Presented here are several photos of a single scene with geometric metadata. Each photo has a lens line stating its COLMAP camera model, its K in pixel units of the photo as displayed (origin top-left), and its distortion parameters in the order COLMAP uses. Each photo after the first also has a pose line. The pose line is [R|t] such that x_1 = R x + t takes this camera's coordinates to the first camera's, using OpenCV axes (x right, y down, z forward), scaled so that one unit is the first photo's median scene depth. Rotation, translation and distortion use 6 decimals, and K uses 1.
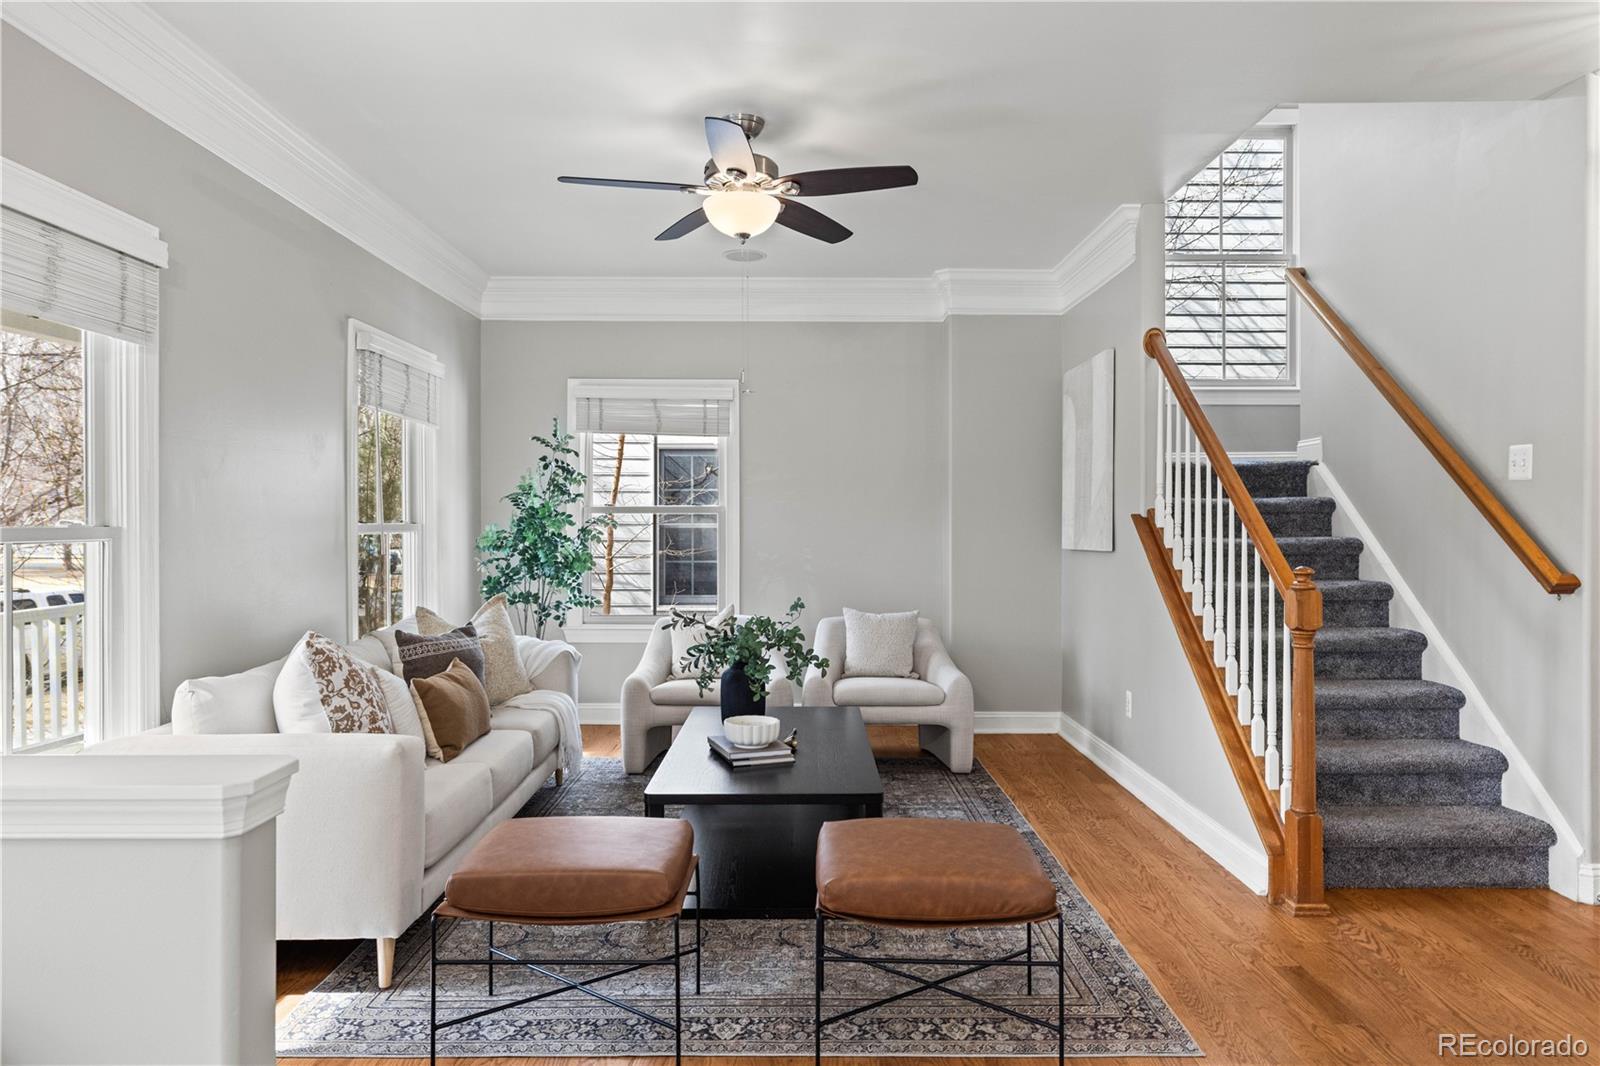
lens RADIAL K [[954.2, 0, 812.0], [0, 954.2, 522.3], [0, 0, 1]] dist [0.049384, 0.001246]
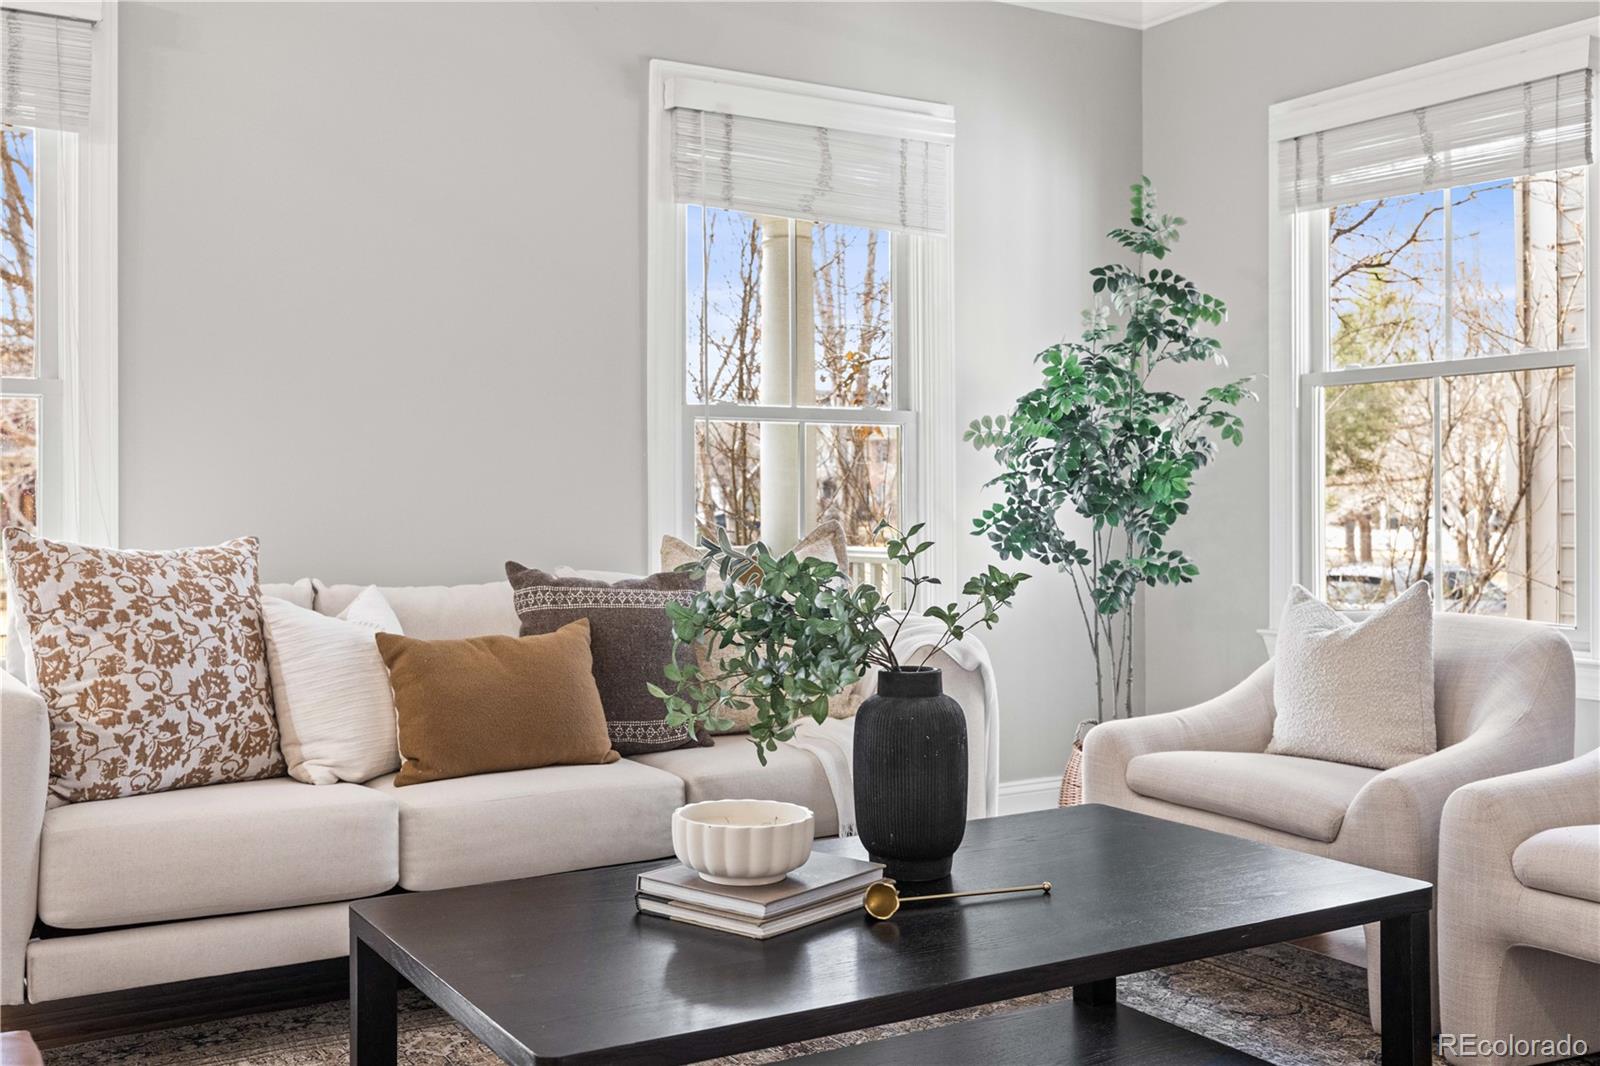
lens RADIAL K [[1608.6, 0, 848.7], [0, 1608.6, 476.3], [0, 0, 1]] dist [0.002360, 0.000000]
pose [[0.512897, -0.022219, -0.858163, 0.408328], [-0.000810, 0.999652, -0.026367, 0.069242], [0.858450, 0.014218, 0.512700, 0.554269]]
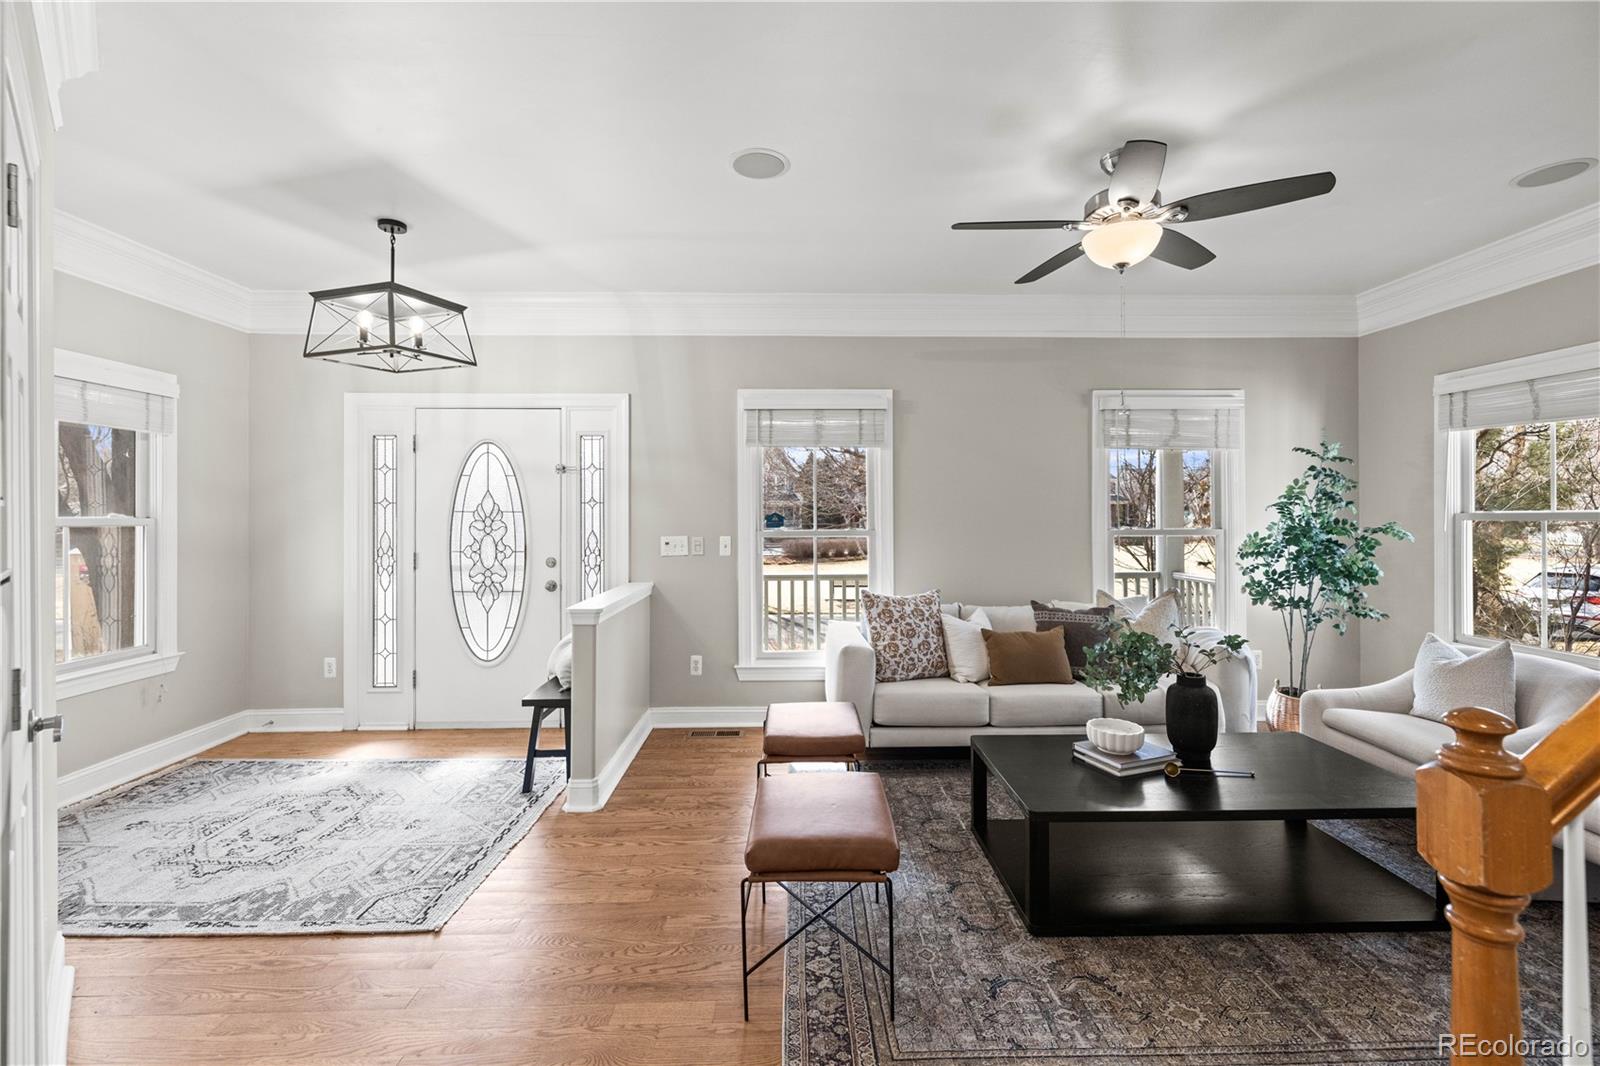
lens RADIAL K [[684.5, 0, 810.0], [0, 684.5, 536.3], [0, 0, 1]] dist [0.003273, -0.001295]
pose [[-0.000226, 0.004489, -0.999990, 0.520999], [-0.002957, 0.999986, 0.004490, 0.004832], [0.999996, 0.002958, -0.000213, 0.532325]]
